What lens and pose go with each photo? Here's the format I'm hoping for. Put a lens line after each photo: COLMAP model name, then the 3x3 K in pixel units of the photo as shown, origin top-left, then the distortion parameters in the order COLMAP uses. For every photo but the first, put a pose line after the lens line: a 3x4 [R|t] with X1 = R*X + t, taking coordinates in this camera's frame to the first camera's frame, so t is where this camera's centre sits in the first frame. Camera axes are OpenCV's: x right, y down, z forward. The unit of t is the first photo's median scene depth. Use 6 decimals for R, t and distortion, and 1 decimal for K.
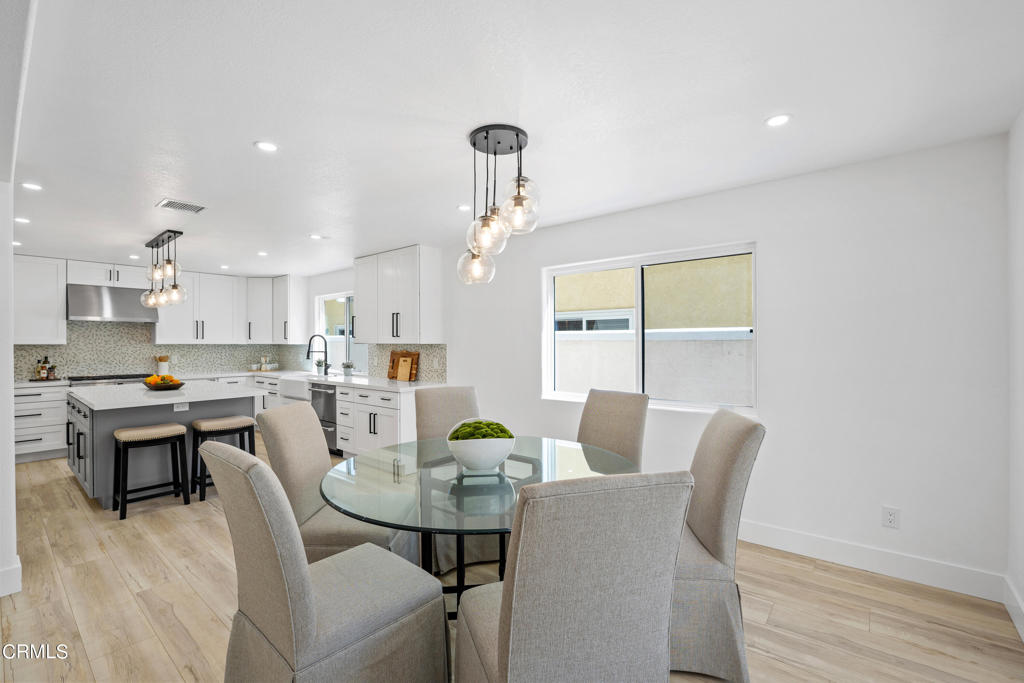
lens RADIAL K [[444.7, 0, 511.7], [0, 444.7, 345.2], [0, 0, 1]] dist [-0.021266, -0.000588]
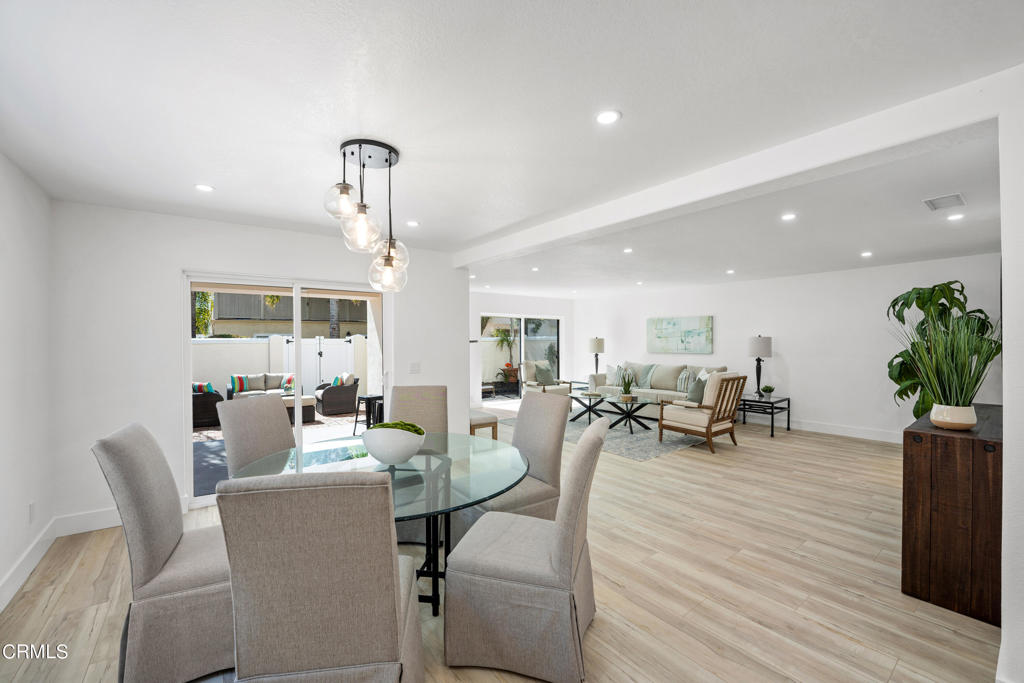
lens RADIAL K [[419.5, 0, 511.1], [0, 419.5, 342.6], [0, 0, 1]] dist [-0.025134, 0.000864]
pose [[-0.972195, 0.005238, 0.234112, -0.250186], [0.007227, 0.999945, 0.007642, -0.010809], [-0.234060, 0.009121, -0.972179, 0.811744]]
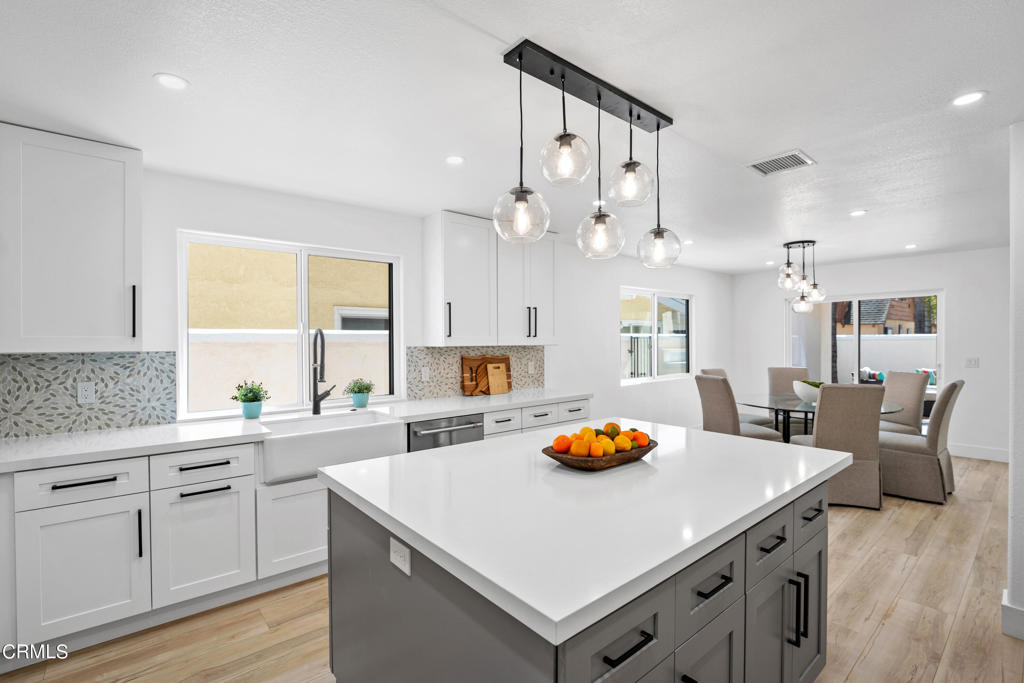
lens RADIAL K [[461.1, 0, 505.3], [0, 461.1, 341.5], [0, 0, 1]] dist [-0.024601, 0.002041]
pose [[0.191150, -0.002480, 0.981558, -1.032852], [0.008982, 0.999959, 0.000778, -0.011051], [-0.981520, 0.008668, 0.191164, 0.842073]]
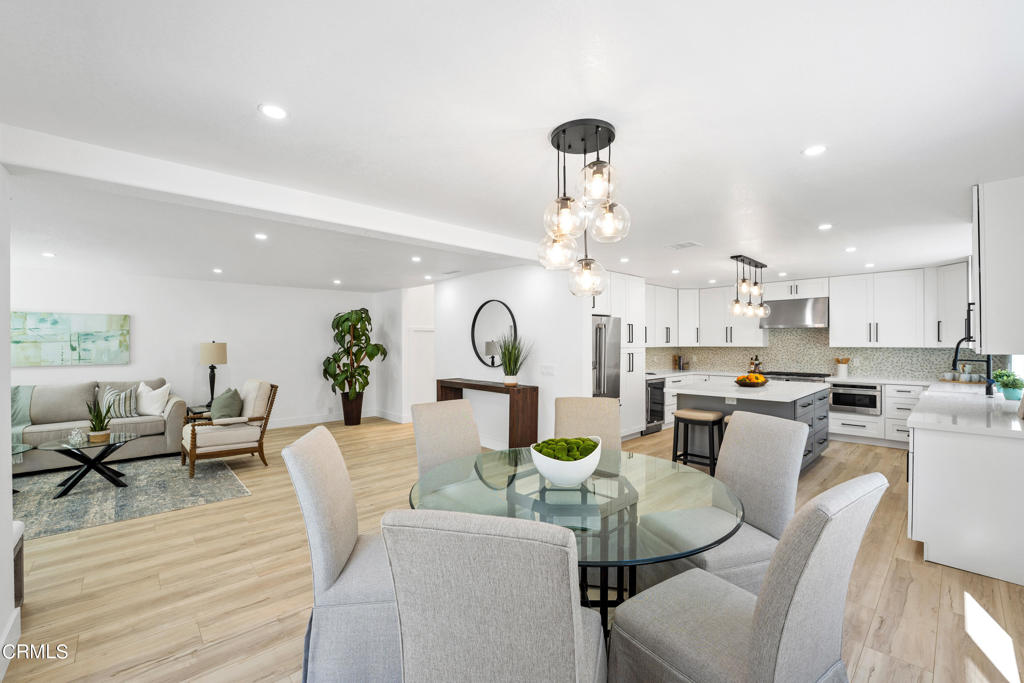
lens RADIAL K [[419.5, 0, 512.7], [0, 419.5, 343.3], [0, 0, 1]] dist [-0.025134, 0.000864]
pose [[-0.133194, 0.003055, -0.991085, 0.360644], [-0.001399, 0.999994, 0.003270, -0.016350], [0.991089, 0.001822, -0.133189, 0.420866]]
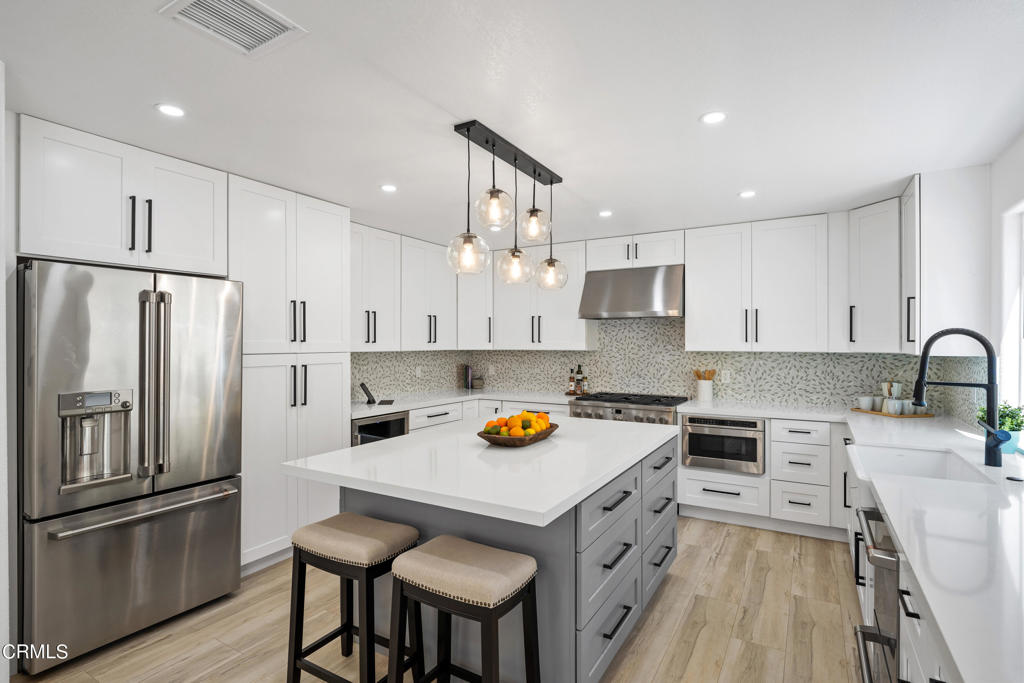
lens RADIAL K [[499.9, 0, 507.5], [0, 499.9, 343.5], [0, 0, 1]] dist [-0.013137, -0.001215]
pose [[0.145514, 0.000287, -0.989356, -0.171034], [-0.004657, 0.999989, -0.000395, -0.013934], [0.989345, 0.004665, 0.145513, 0.758164]]
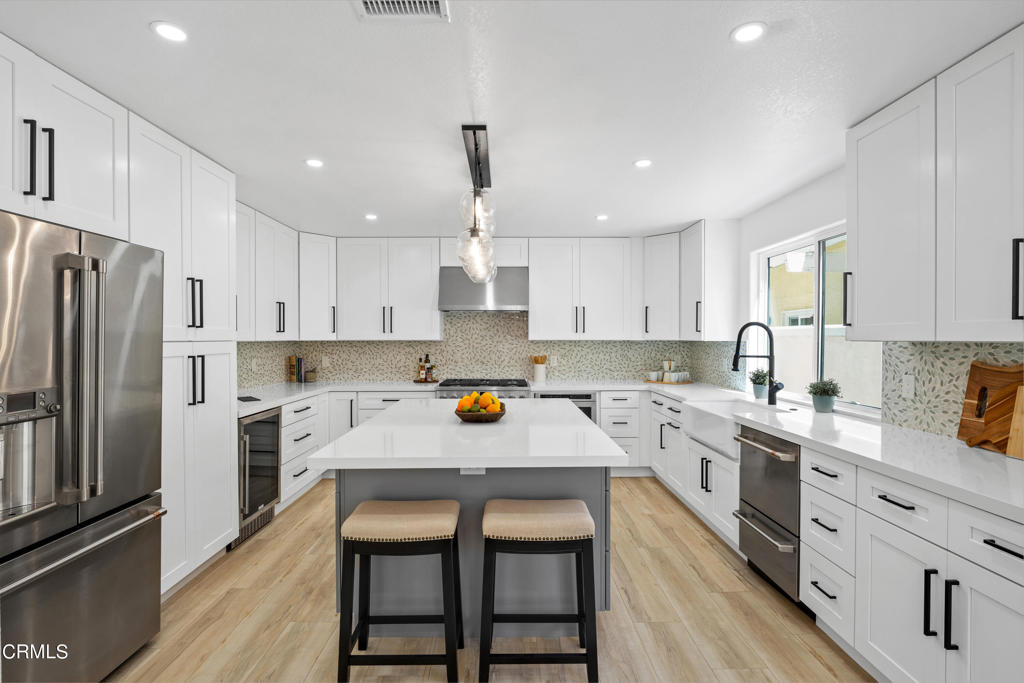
lens RADIAL K [[499.9, 0, 506.4], [0, 499.9, 342.6], [0, 0, 1]] dist [-0.013137, -0.001215]
pose [[0.640711, 0.007214, -0.767748, -0.221245], [-0.003498, 0.999973, 0.006476, -0.004099], [0.767774, -0.001464, 0.640719, 0.505009]]
